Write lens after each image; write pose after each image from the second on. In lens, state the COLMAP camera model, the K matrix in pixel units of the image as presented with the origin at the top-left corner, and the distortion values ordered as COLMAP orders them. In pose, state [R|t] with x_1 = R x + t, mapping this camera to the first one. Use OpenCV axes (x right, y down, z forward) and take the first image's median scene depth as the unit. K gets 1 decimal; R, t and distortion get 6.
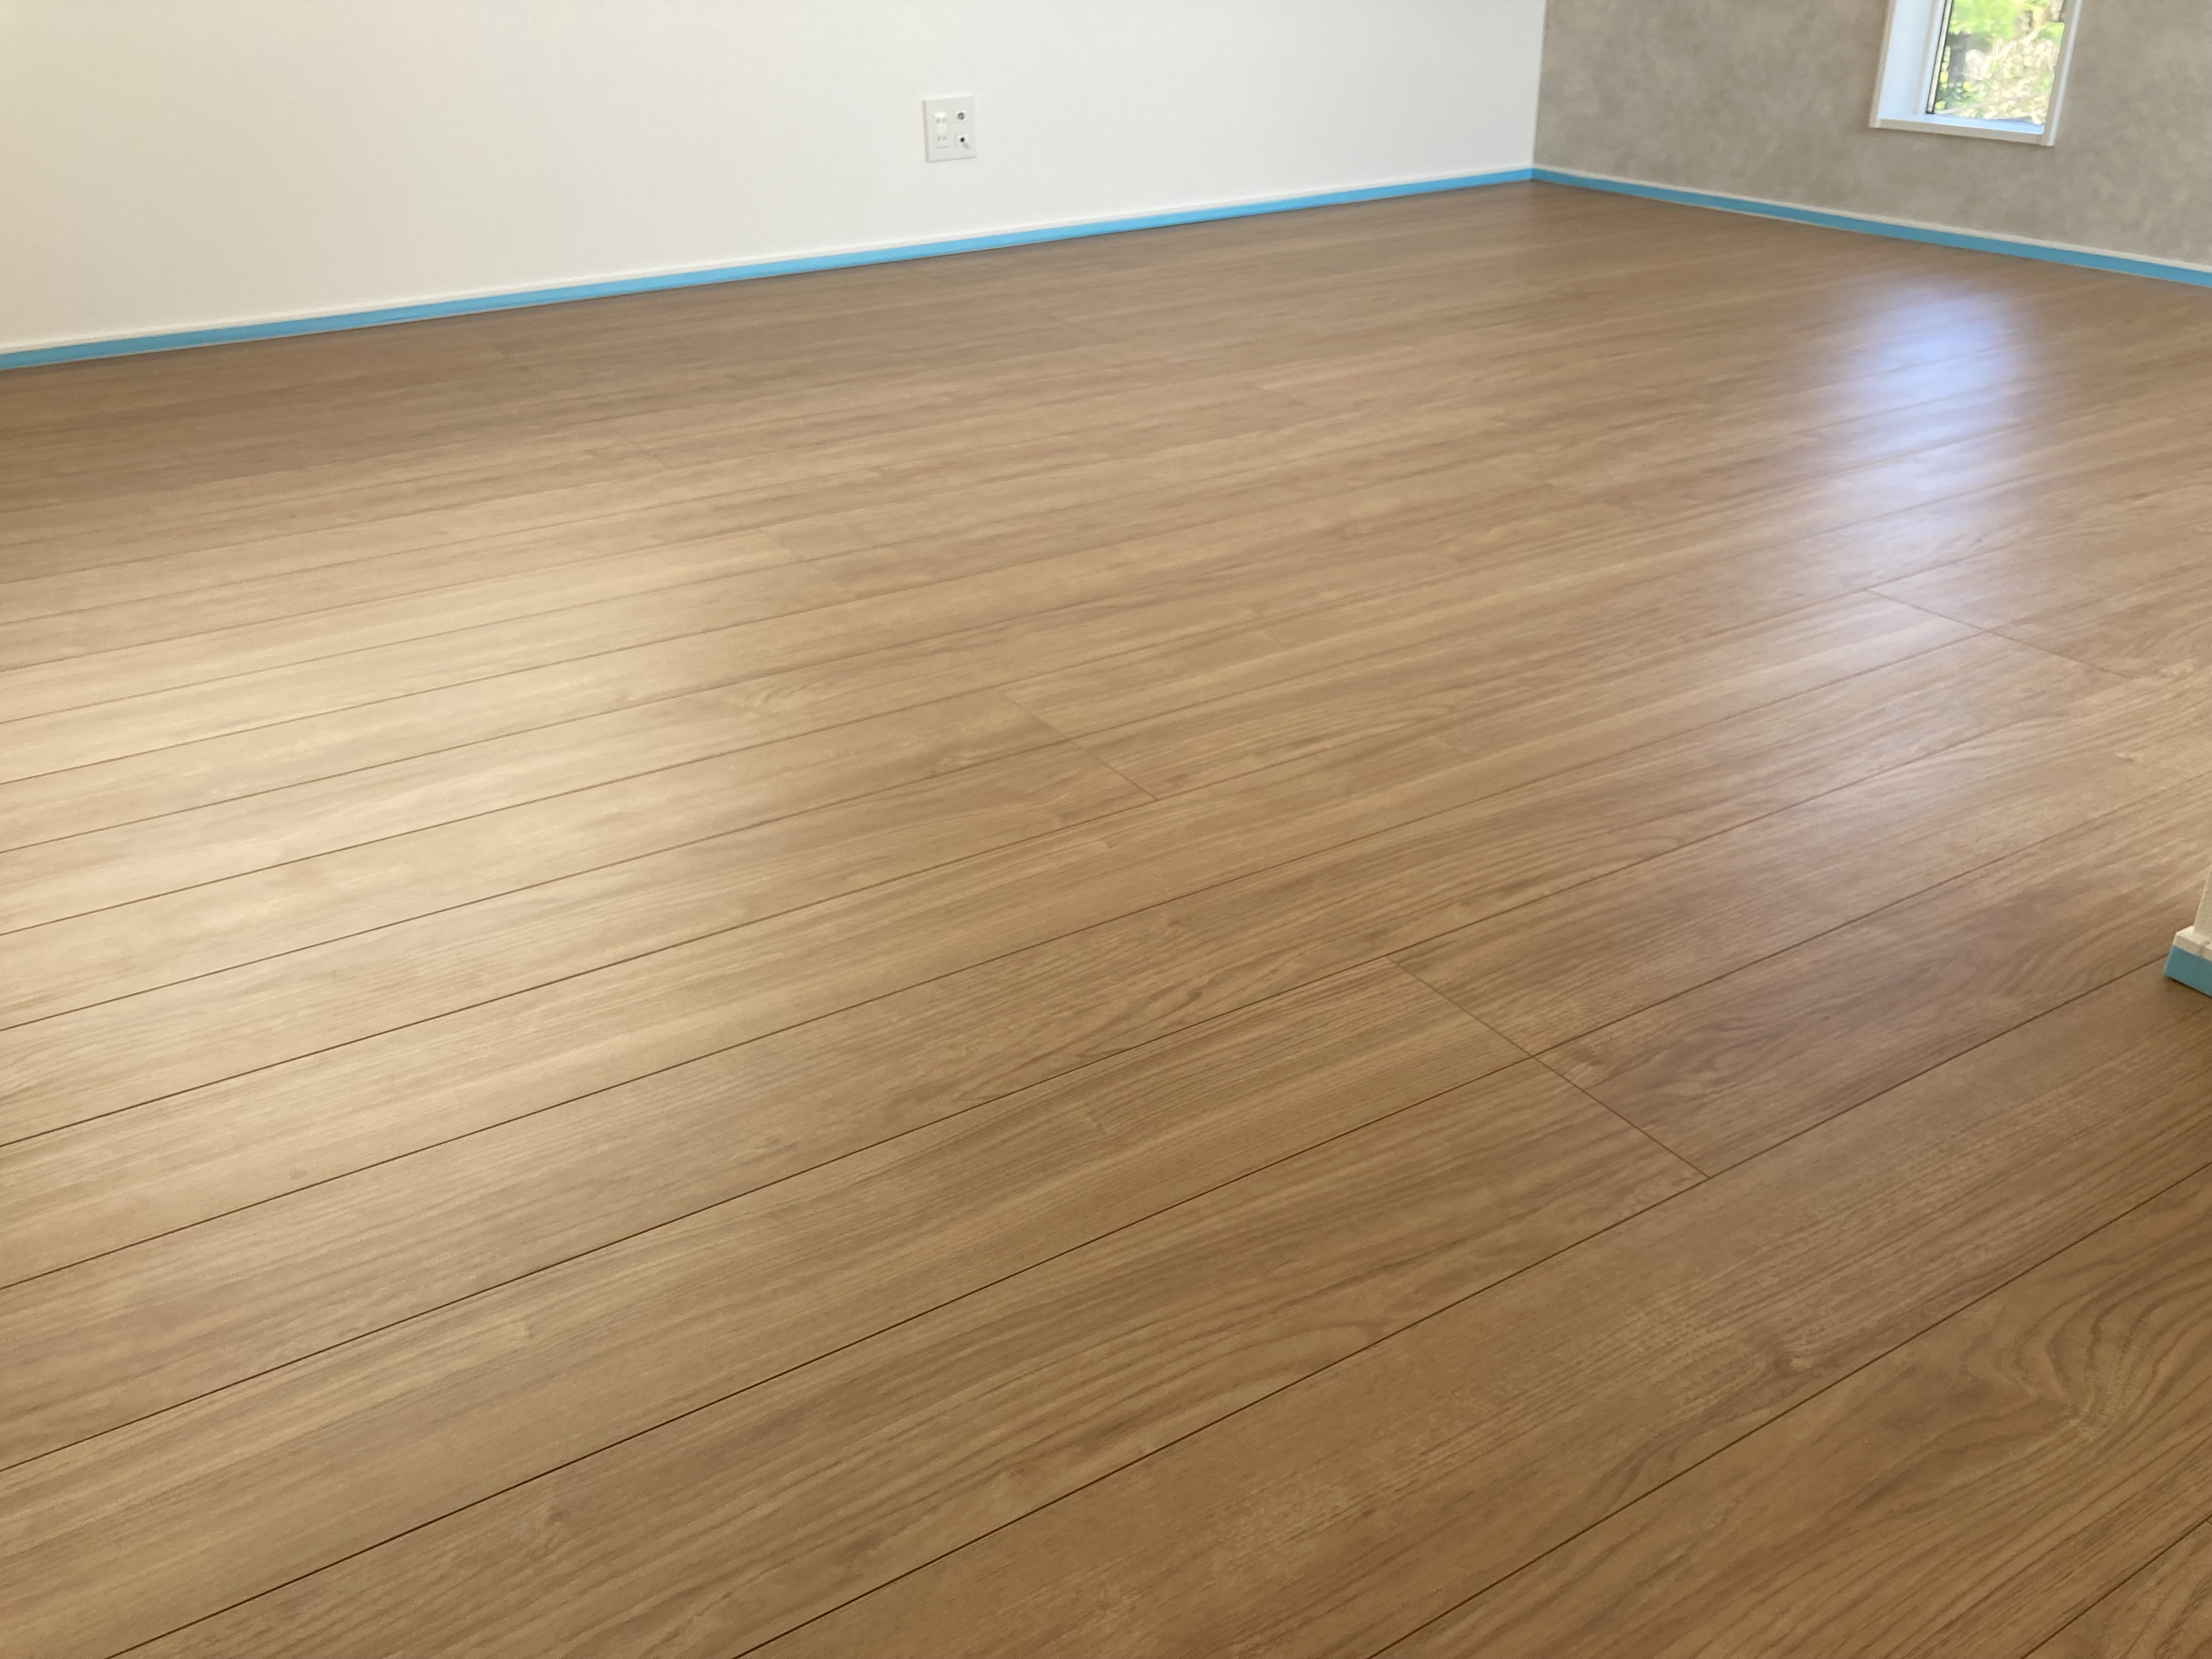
lens RADIAL K [[2051.7, 0, 1053.2], [0, 2051.7, 828.5], [0, 0, 1]] dist [0.081050, -0.244012]
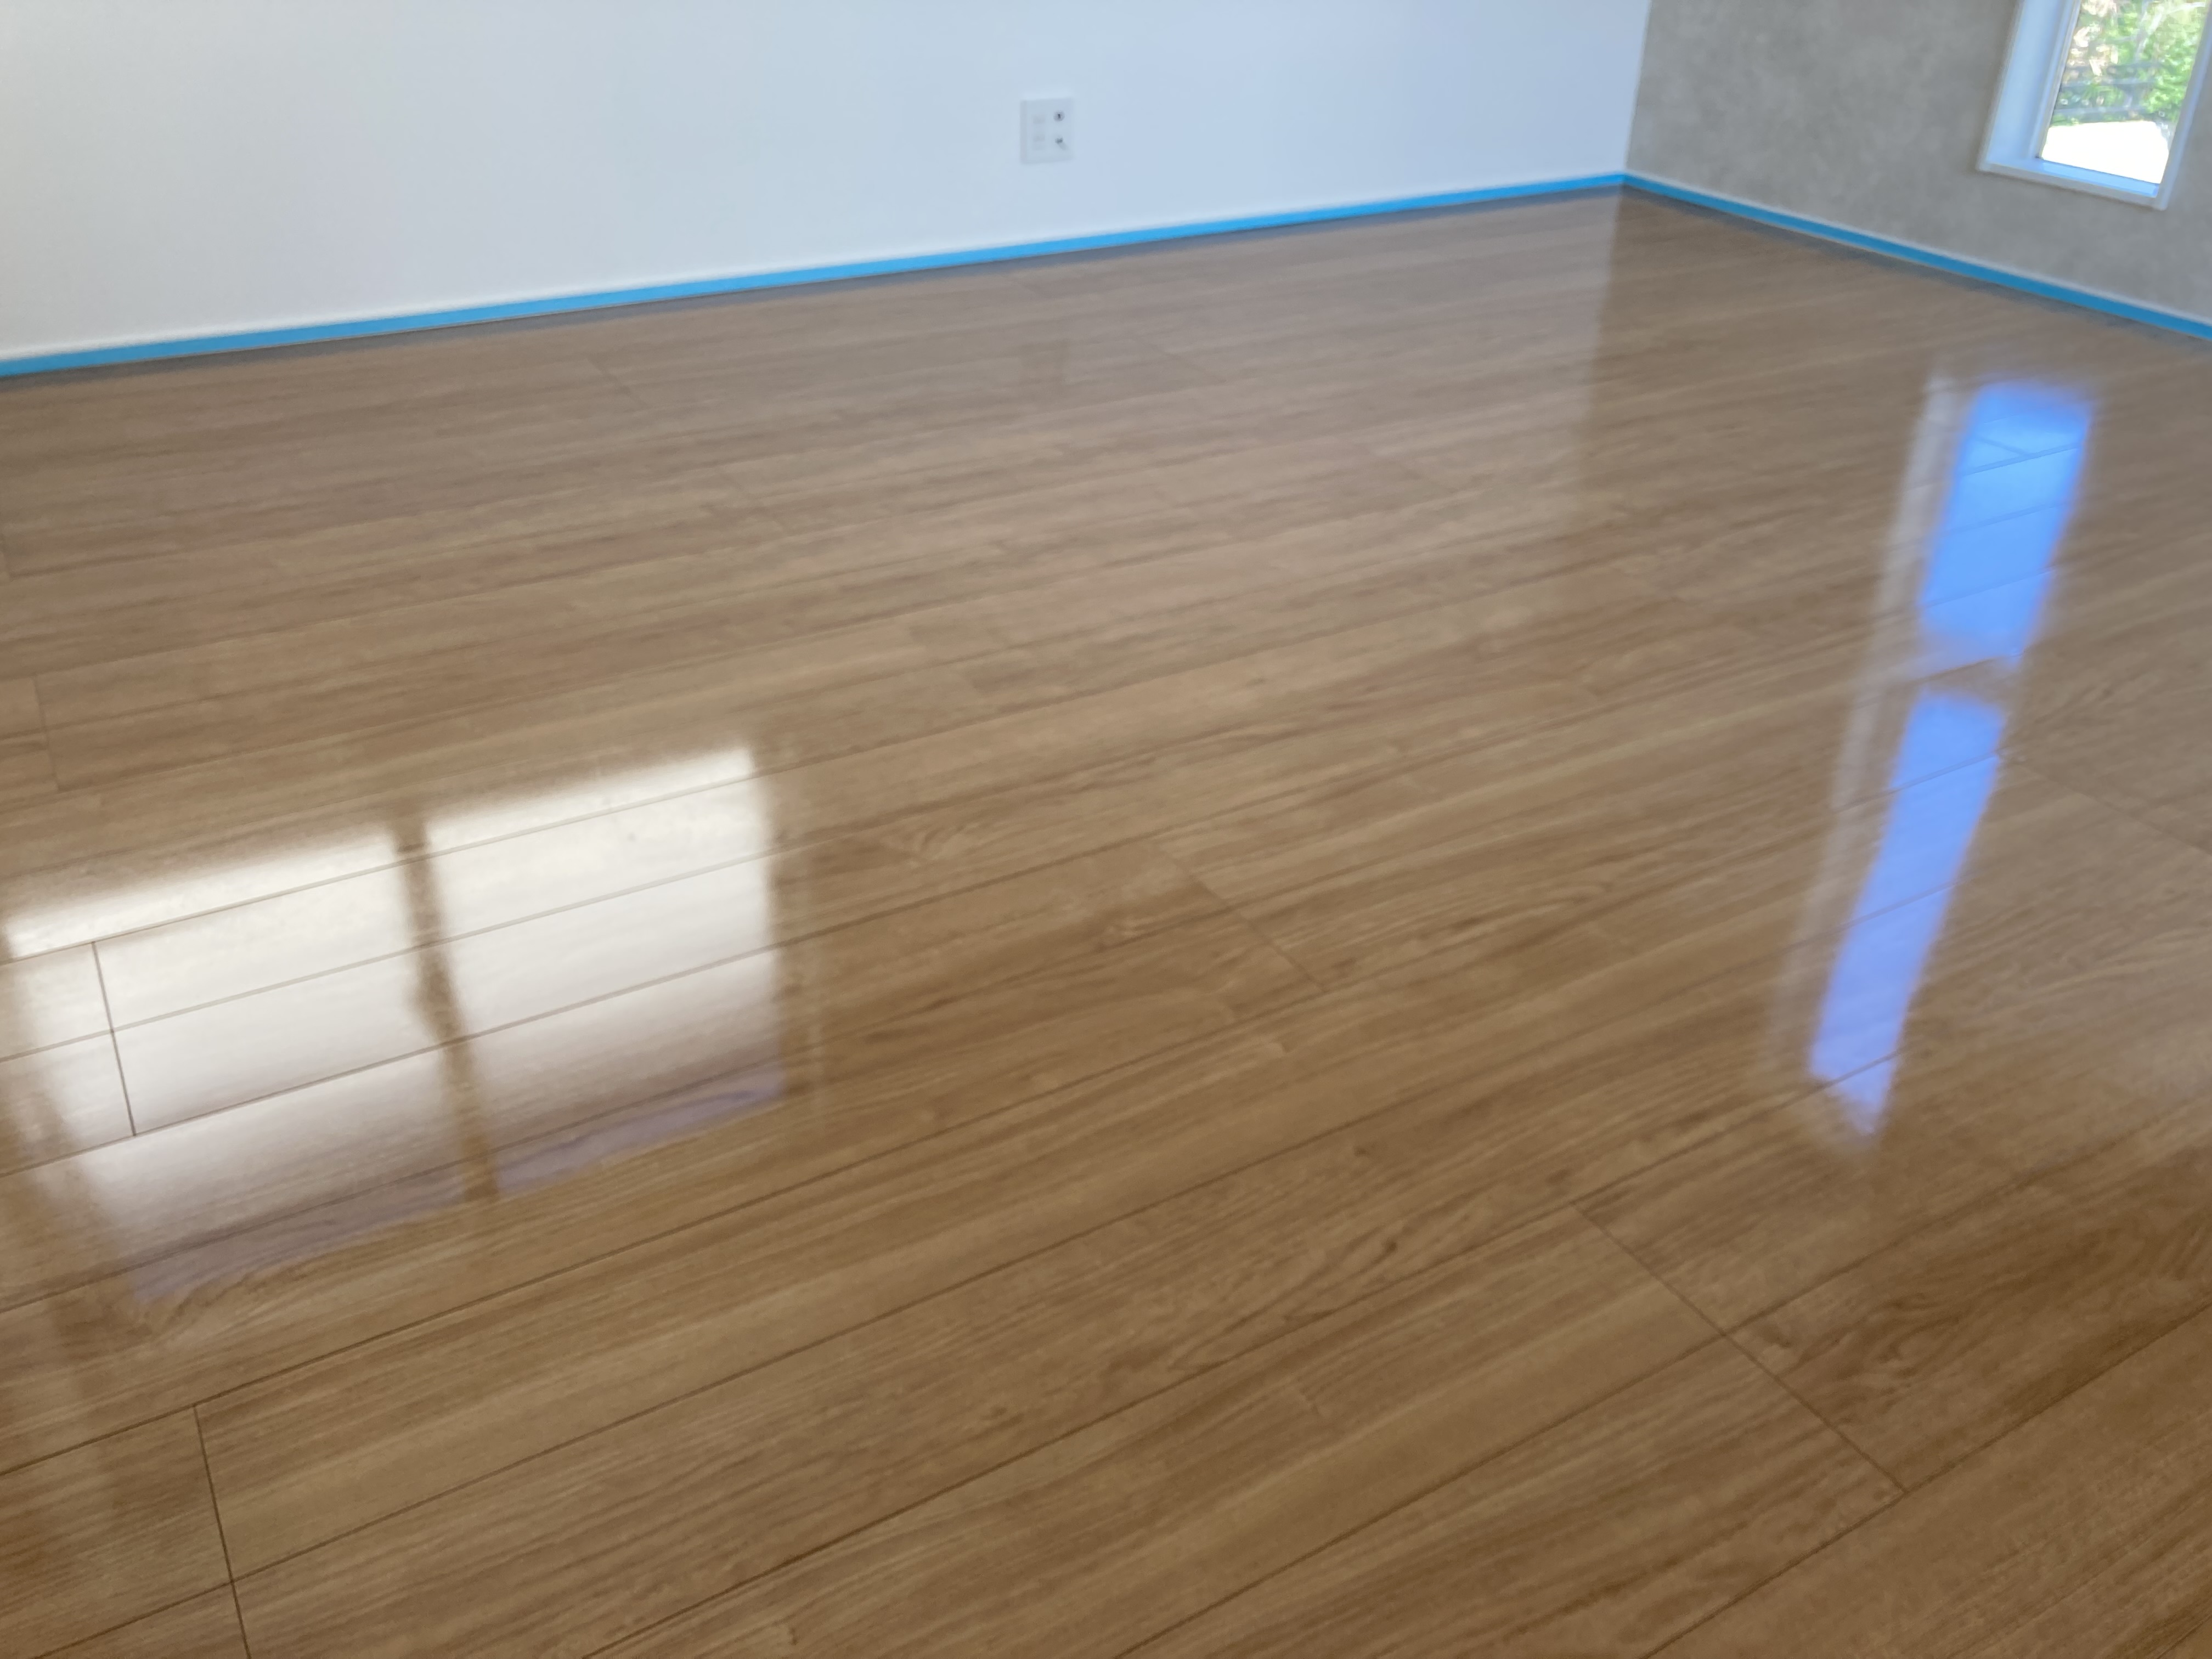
lens RADIAL K [[2051.7, 0, 1053.2], [0, 2051.7, 828.5], [0, 0, 1]] dist [0.081050, -0.244012]
pose [[0.999224, 0.036289, 0.015315, -0.094287], [-0.037333, 0.996521, 0.074506, -0.151240], [-0.012558, -0.075020, 0.997103, -0.006012]]
